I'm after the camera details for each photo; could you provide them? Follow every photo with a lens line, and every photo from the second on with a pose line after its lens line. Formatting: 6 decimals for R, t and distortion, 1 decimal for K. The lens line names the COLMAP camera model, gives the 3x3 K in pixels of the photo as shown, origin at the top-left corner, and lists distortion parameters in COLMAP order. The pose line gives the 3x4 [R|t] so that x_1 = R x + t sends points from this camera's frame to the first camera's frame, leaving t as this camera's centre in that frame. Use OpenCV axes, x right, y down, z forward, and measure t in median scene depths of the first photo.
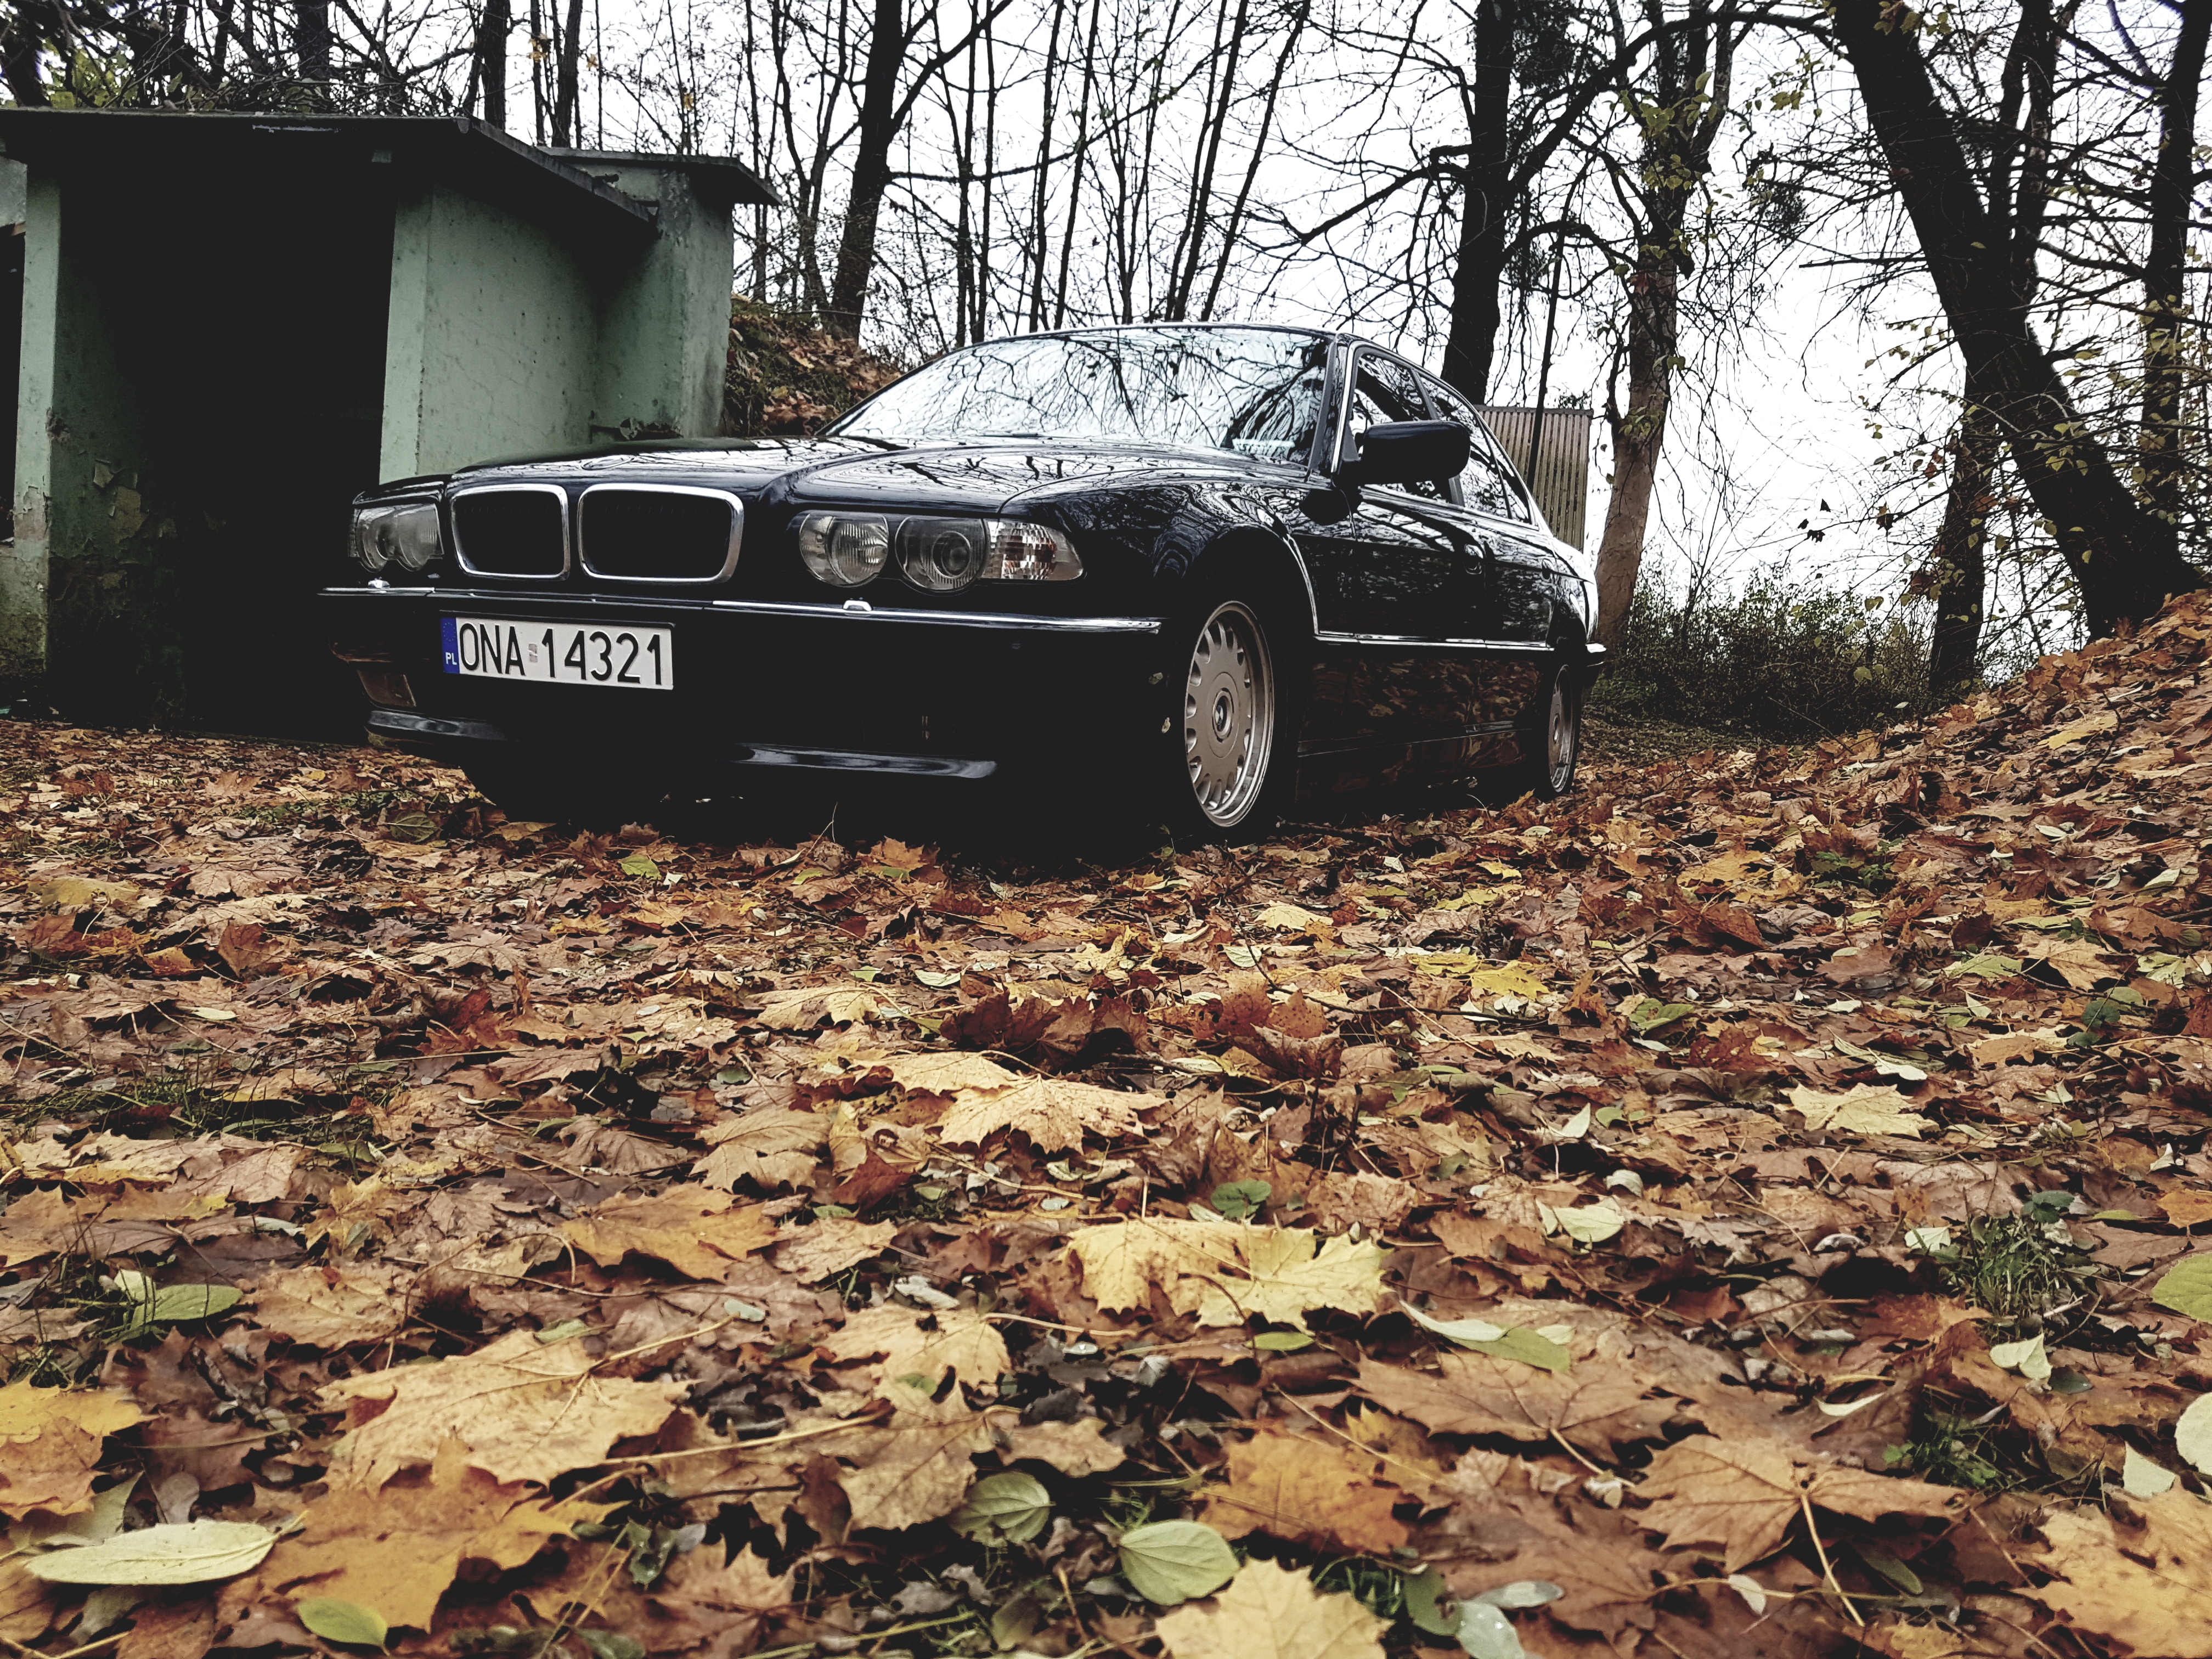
lens RADIAL K [[1703.5, 0, 1106.0], [0, 1703.5, 829.5], [0, 0, 1]] dist [0.244075, -0.467067]
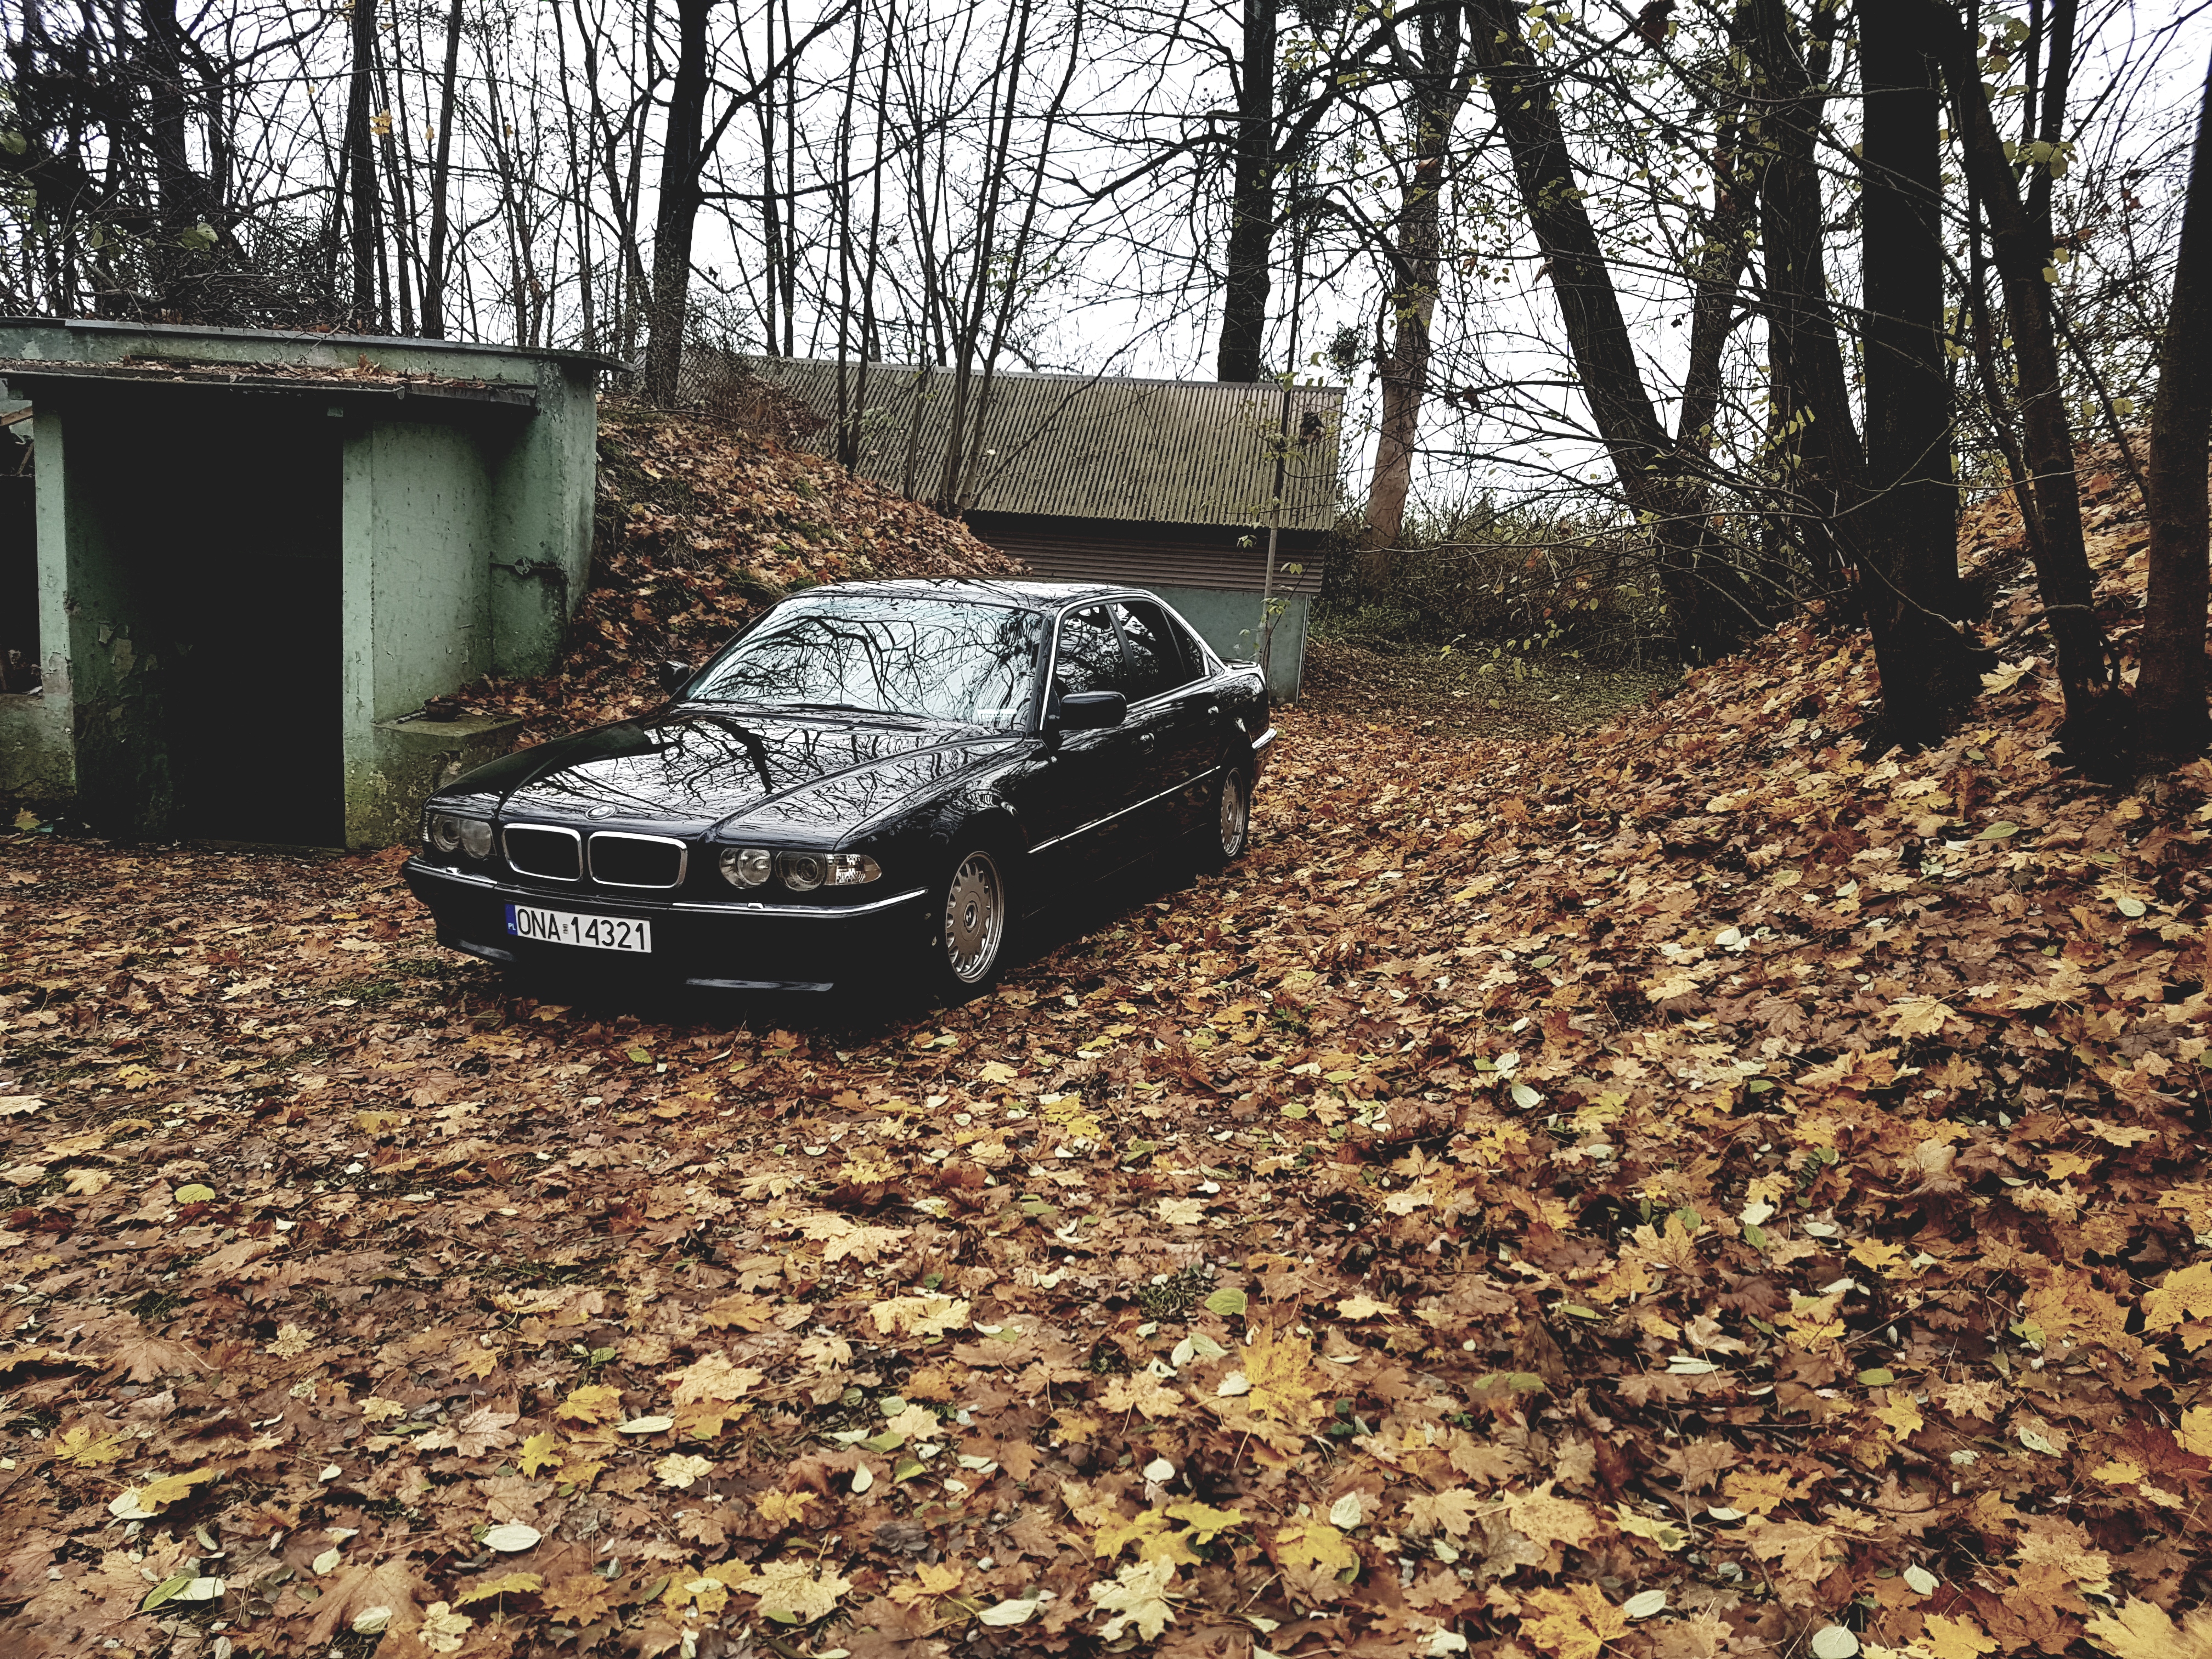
lens RADIAL K [[1707.0, 0, 1106.0], [0, 1707.0, 829.5], [0, 0, 1]] dist [0.291208, -0.597735]
pose [[0.994924, -0.039356, 0.092612, 0.091847], [0.031780, 0.996134, 0.081900, -0.553379], [-0.095477, -0.078541, 0.992328, -1.337011]]
